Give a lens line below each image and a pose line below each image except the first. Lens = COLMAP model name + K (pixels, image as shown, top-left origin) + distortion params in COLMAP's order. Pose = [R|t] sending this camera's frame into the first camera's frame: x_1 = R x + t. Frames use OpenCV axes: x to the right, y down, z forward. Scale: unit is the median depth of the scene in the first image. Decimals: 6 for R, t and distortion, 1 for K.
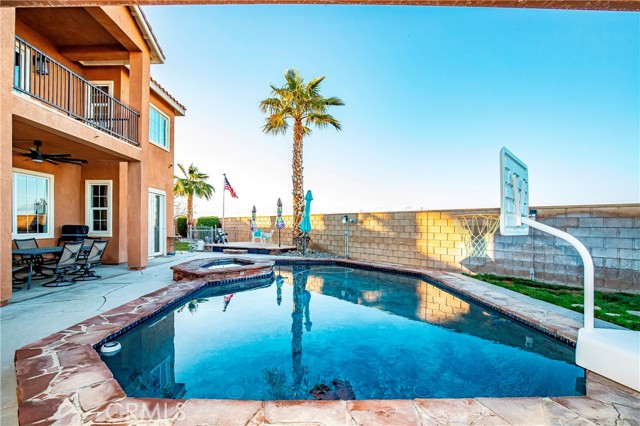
lens RADIAL K [[300.1, 0, 310.3], [0, 300.1, 224.3], [0, 0, 1]] dist [-0.032385, -0.000372]
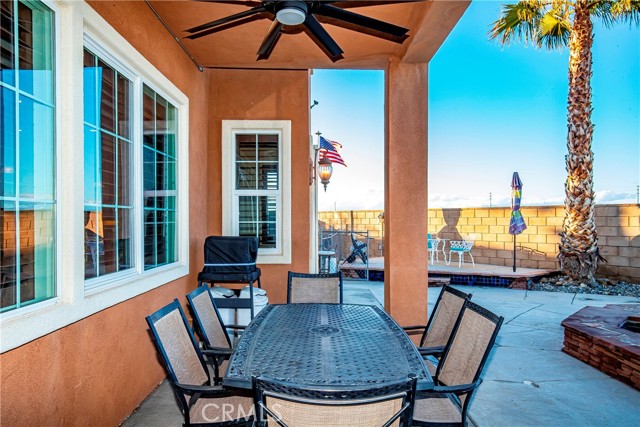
lens RADIAL K [[450.0, 0, 317.1], [0, 450.0, 217.2], [0, 0, 1]] dist [-0.006779, -0.001156]
pose [[0.999928, -0.006614, 0.010025, -0.437317], [0.006697, 0.999943, -0.008261, -0.009461], [-0.009969, 0.008327, 0.999916, 0.266377]]
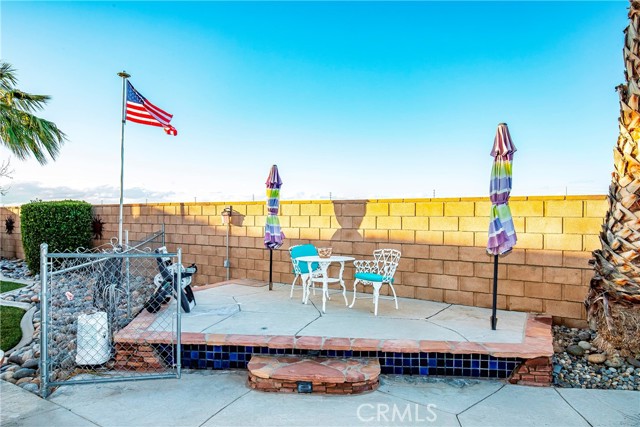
lens RADIAL K [[383.3, 0, 323.1], [0, 383.3, 214.3], [0, 0, 1]] dist [-0.023284, -0.000150]
pose [[0.932226, -0.006136, 0.361825, -0.343508], [0.004825, 0.999978, 0.004526, -0.018373], [-0.361845, -0.002474, 0.932235, 0.773444]]
